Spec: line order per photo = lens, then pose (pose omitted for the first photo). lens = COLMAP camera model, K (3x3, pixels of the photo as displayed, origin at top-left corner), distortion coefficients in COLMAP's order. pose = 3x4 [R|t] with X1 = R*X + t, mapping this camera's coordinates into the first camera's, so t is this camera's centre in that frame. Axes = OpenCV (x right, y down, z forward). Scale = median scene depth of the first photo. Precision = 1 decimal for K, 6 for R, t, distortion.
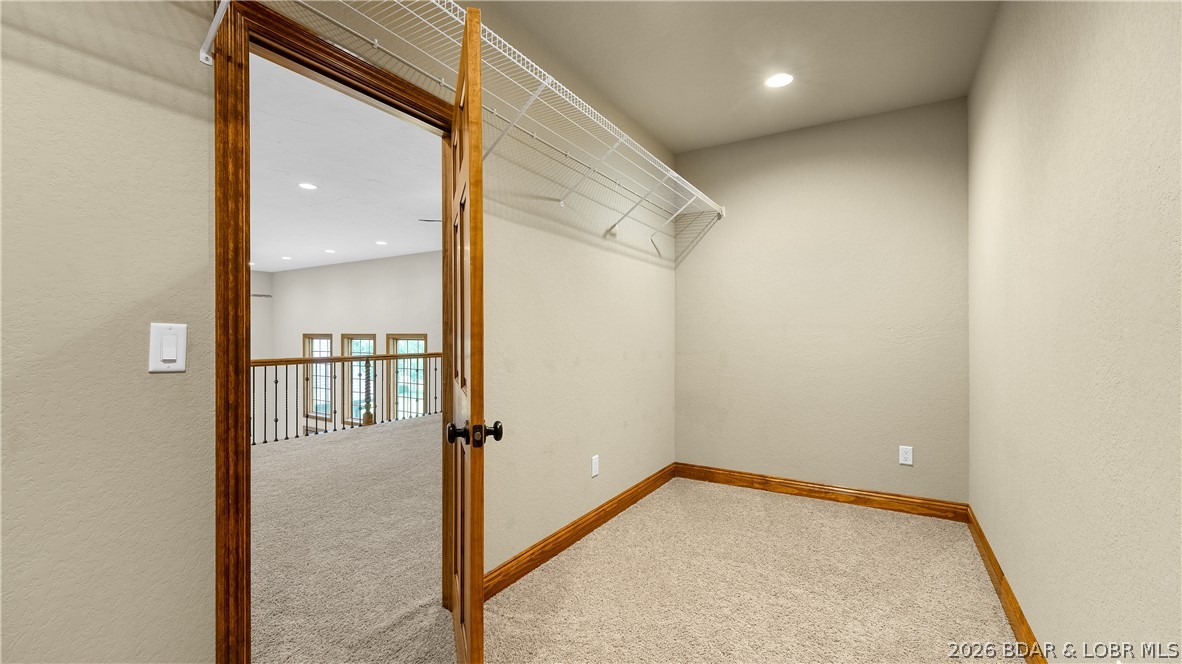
lens RADIAL K [[480.3, 0, 584.8], [0, 480.3, 337.5], [0, 0, 1]] dist [-0.008267, 0.003285]
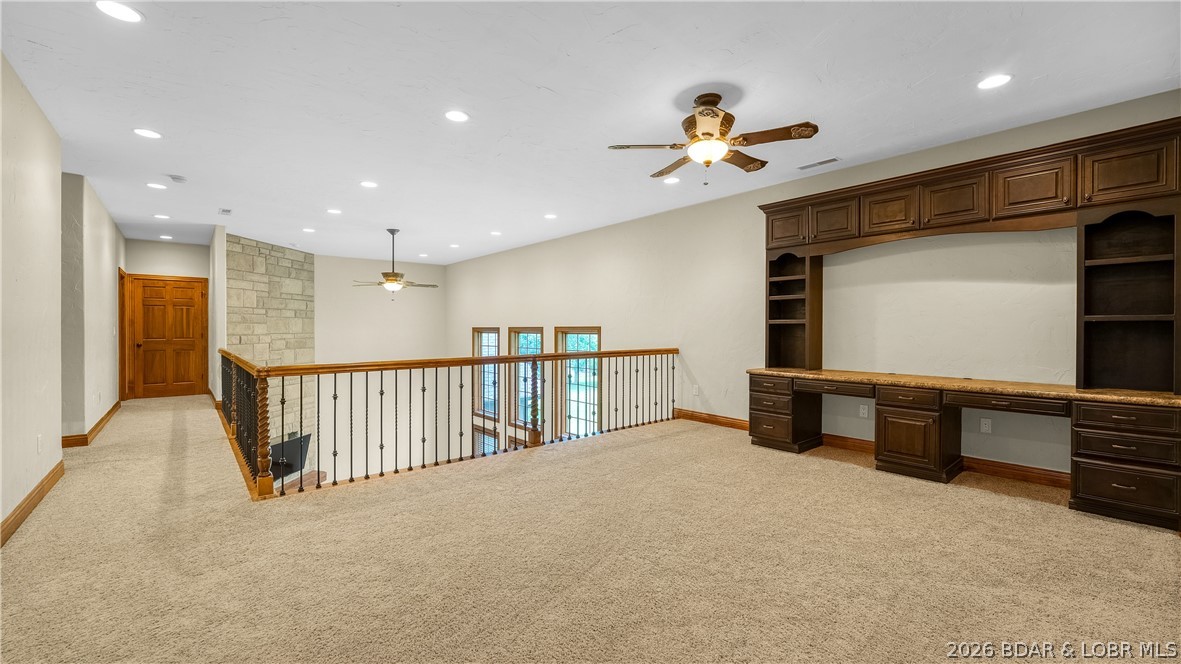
lens RADIAL K [[479.9, 0, 588.4], [0, 479.9, 328.5], [0, 0, 1]] dist [-0.008267, 0.003285]
pose [[0.951253, -0.000182, -0.308410, -0.104932], [-0.001618, 0.999983, -0.005582, -0.000673], [0.308406, 0.005809, 0.951237, 0.232015]]
